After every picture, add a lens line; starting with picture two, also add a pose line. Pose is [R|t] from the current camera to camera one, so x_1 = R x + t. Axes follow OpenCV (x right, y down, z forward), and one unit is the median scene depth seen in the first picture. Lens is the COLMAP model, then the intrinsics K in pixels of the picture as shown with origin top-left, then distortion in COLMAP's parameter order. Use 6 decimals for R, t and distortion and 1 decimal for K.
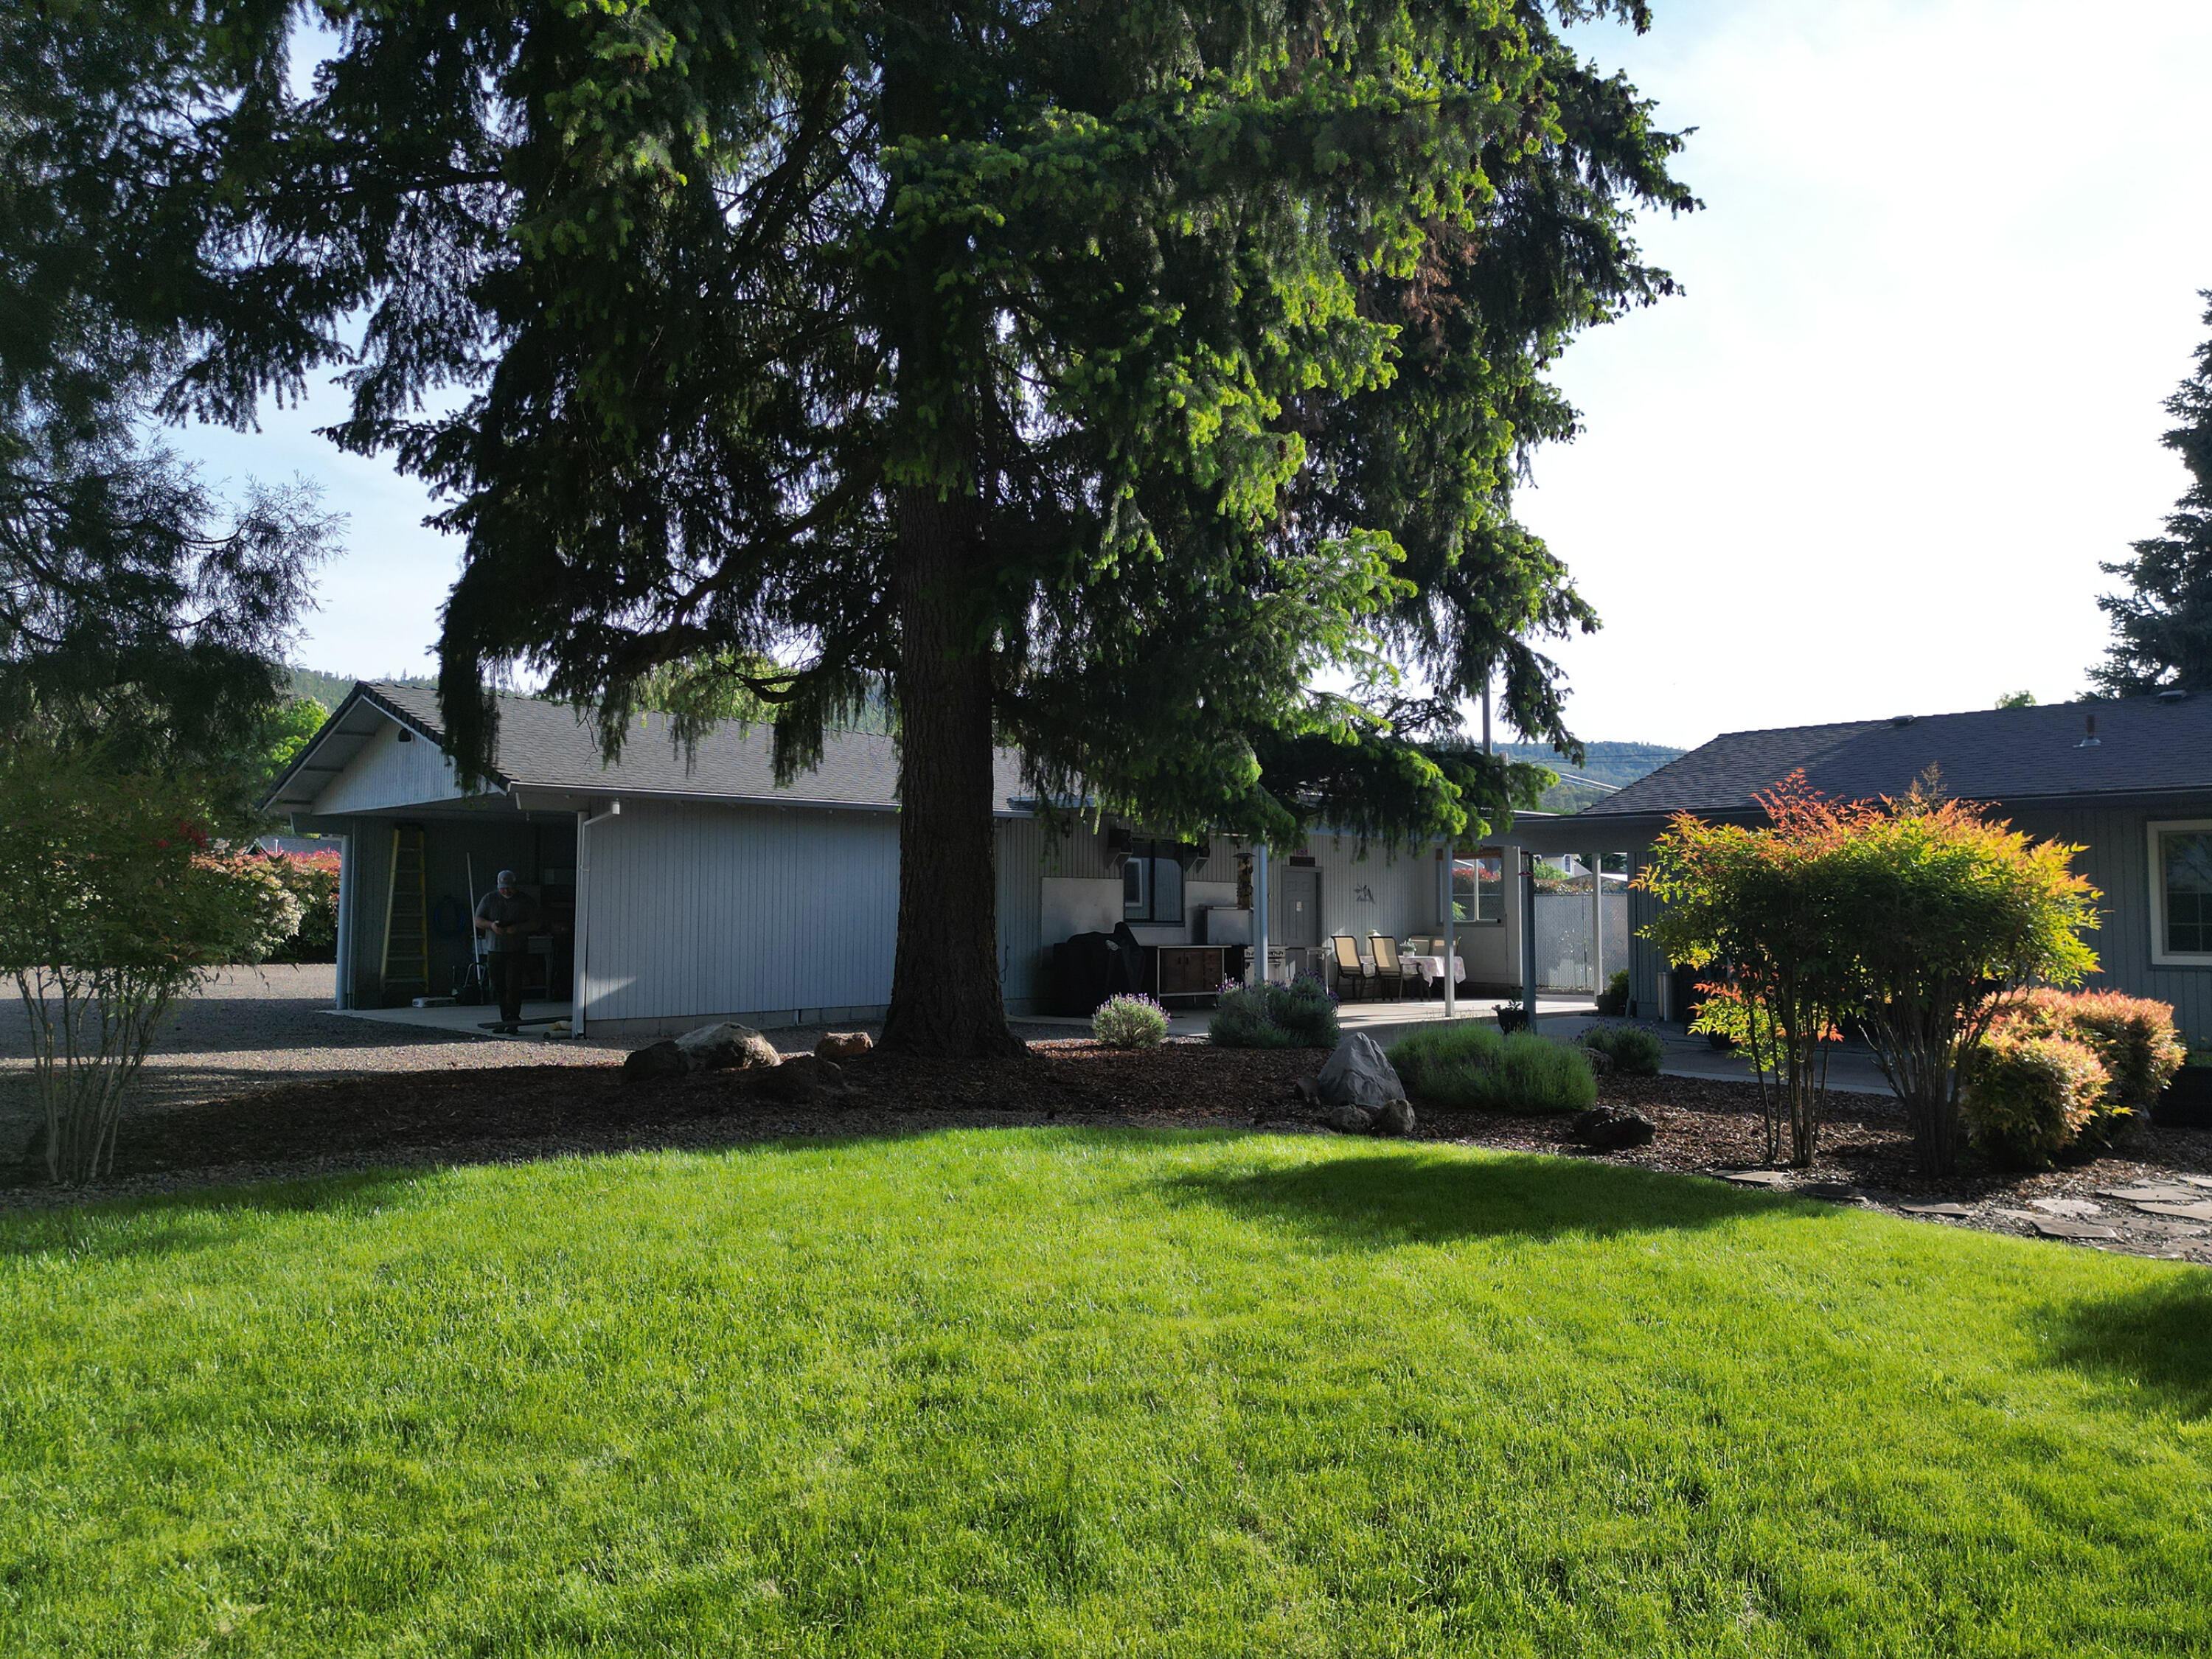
lens RADIAL K [[1553.1, 0, 1093.5], [0, 1553.1, 828.9], [0, 0, 1]] dist [0.061411, -0.046924]
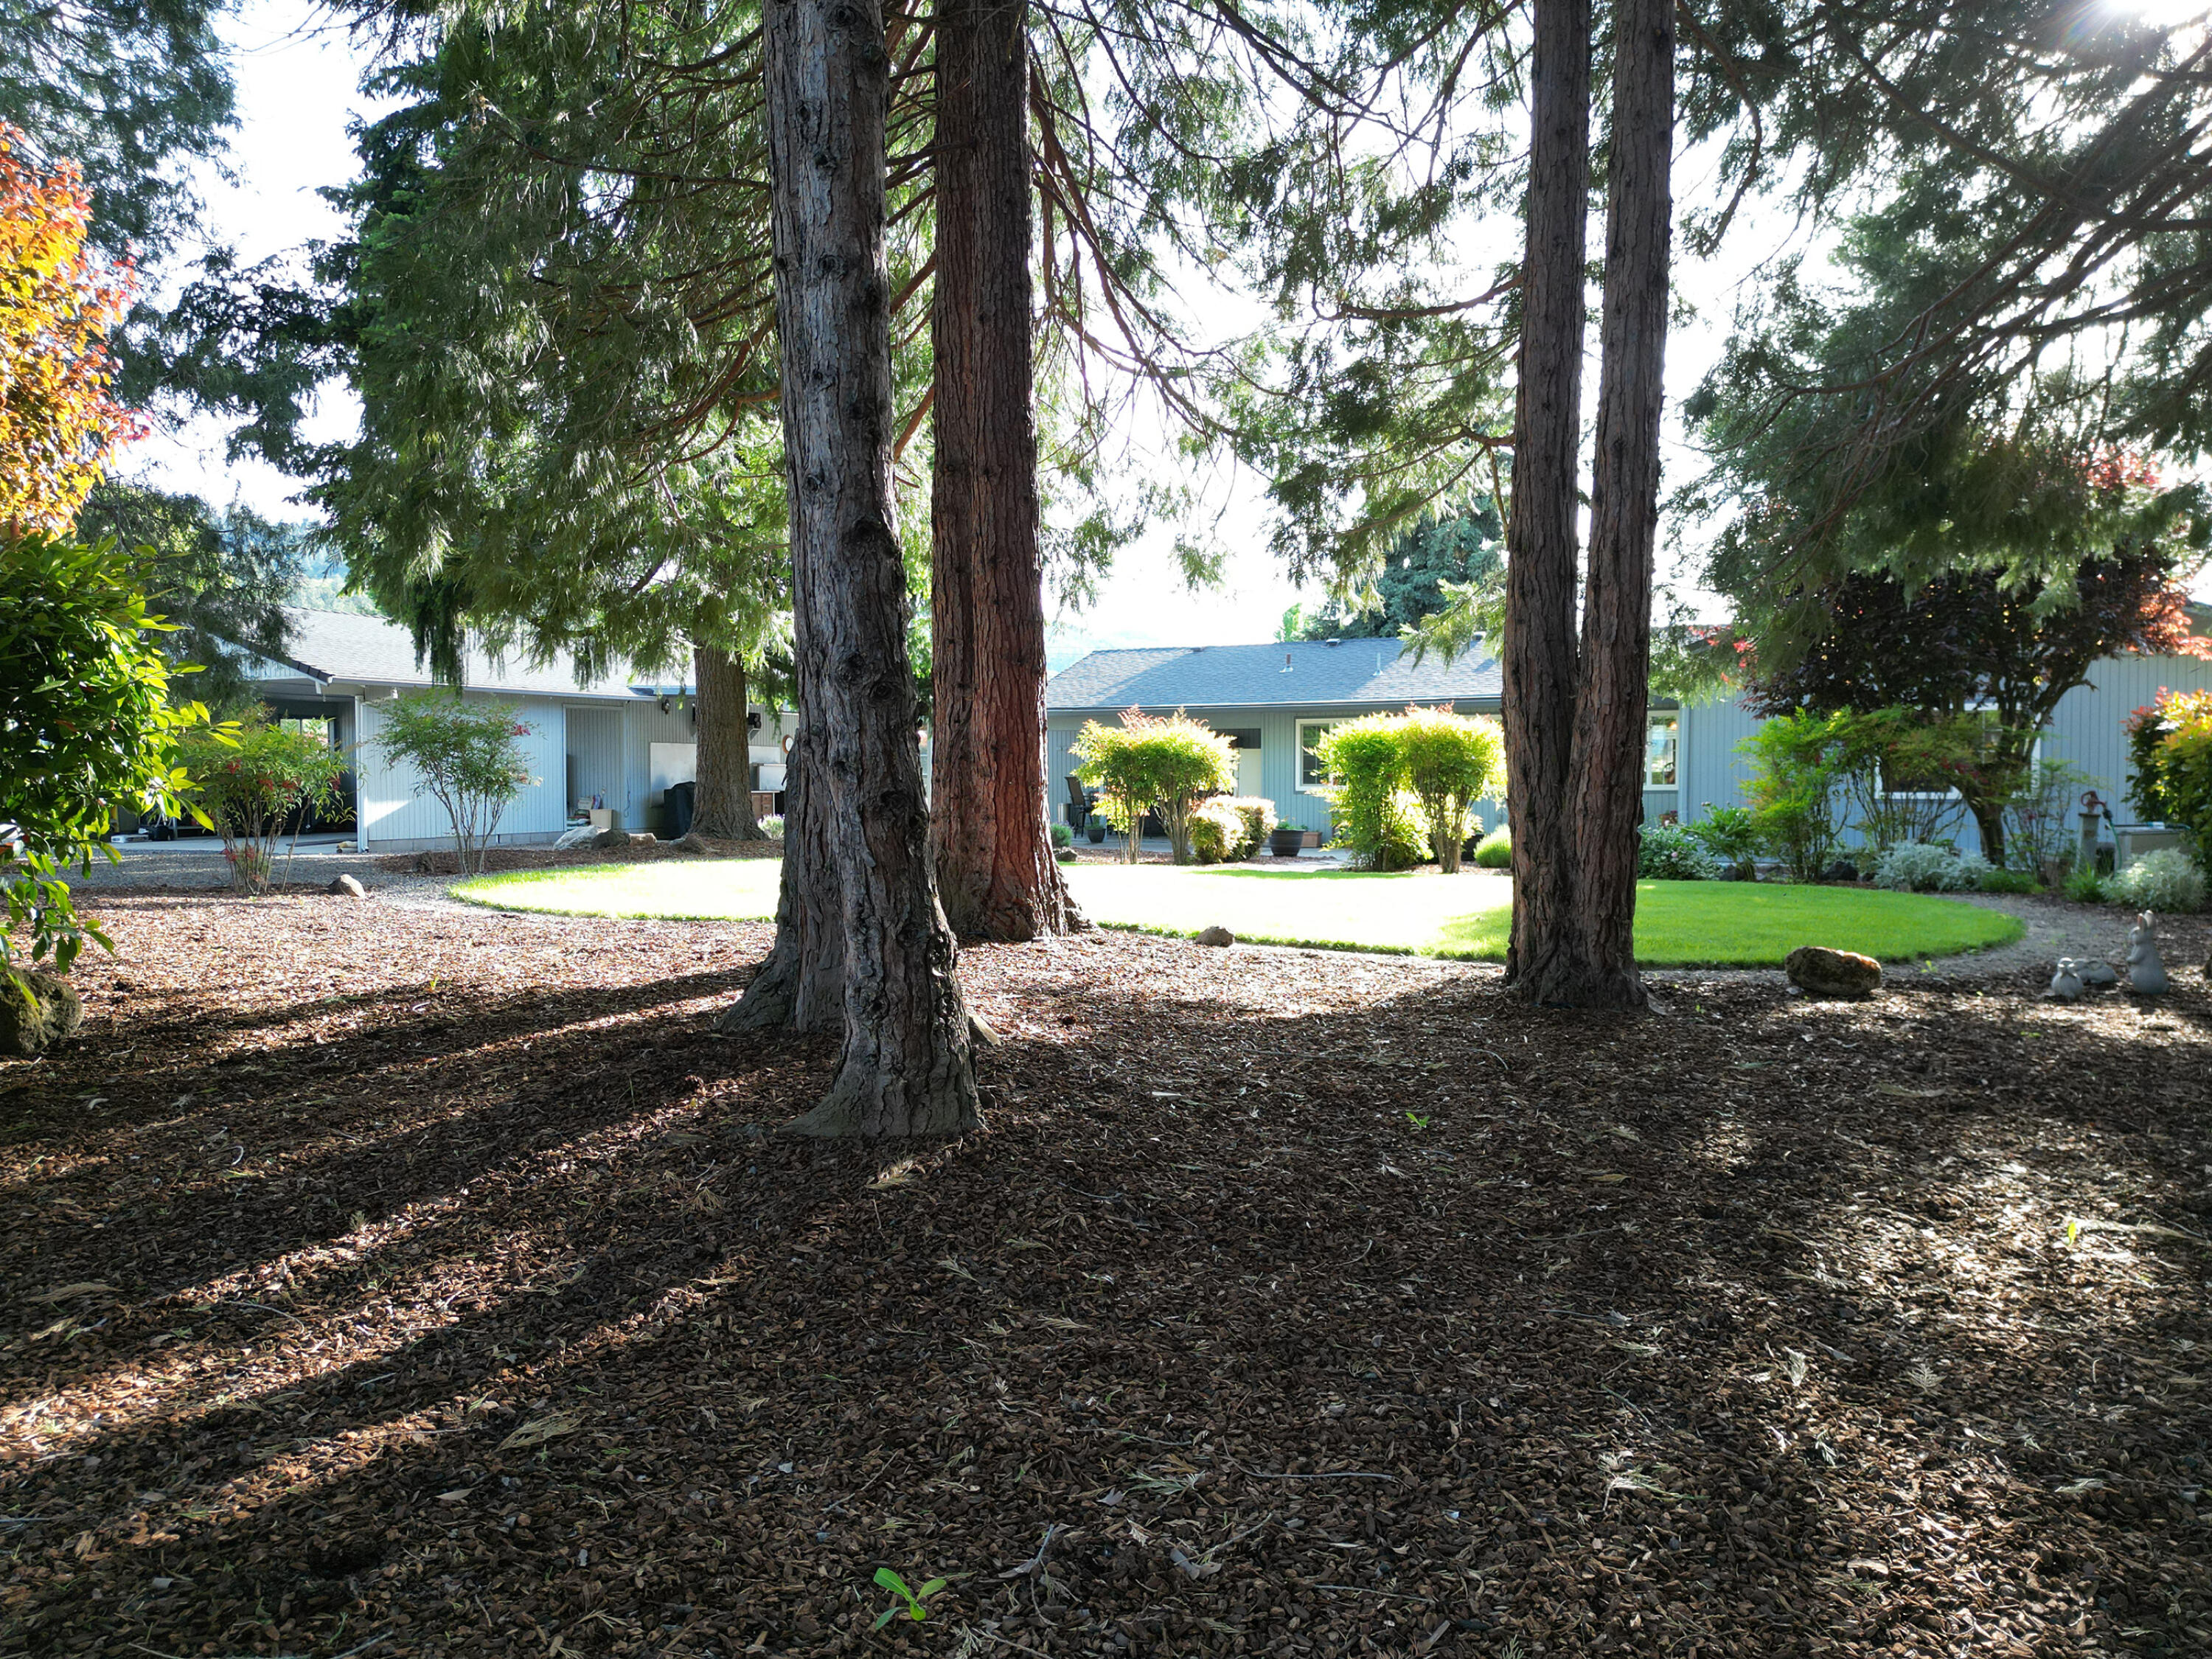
lens RADIAL K [[1553.1, 0, 1105.4], [0, 1553.1, 833.7], [0, 0, 1]] dist [0.061411, -0.046924]
pose [[0.917943, -0.023421, 0.396021, -0.669479], [-0.012356, 0.996084, 0.087549, -0.061733], [-0.396520, -0.085258, 0.914058, -1.460355]]
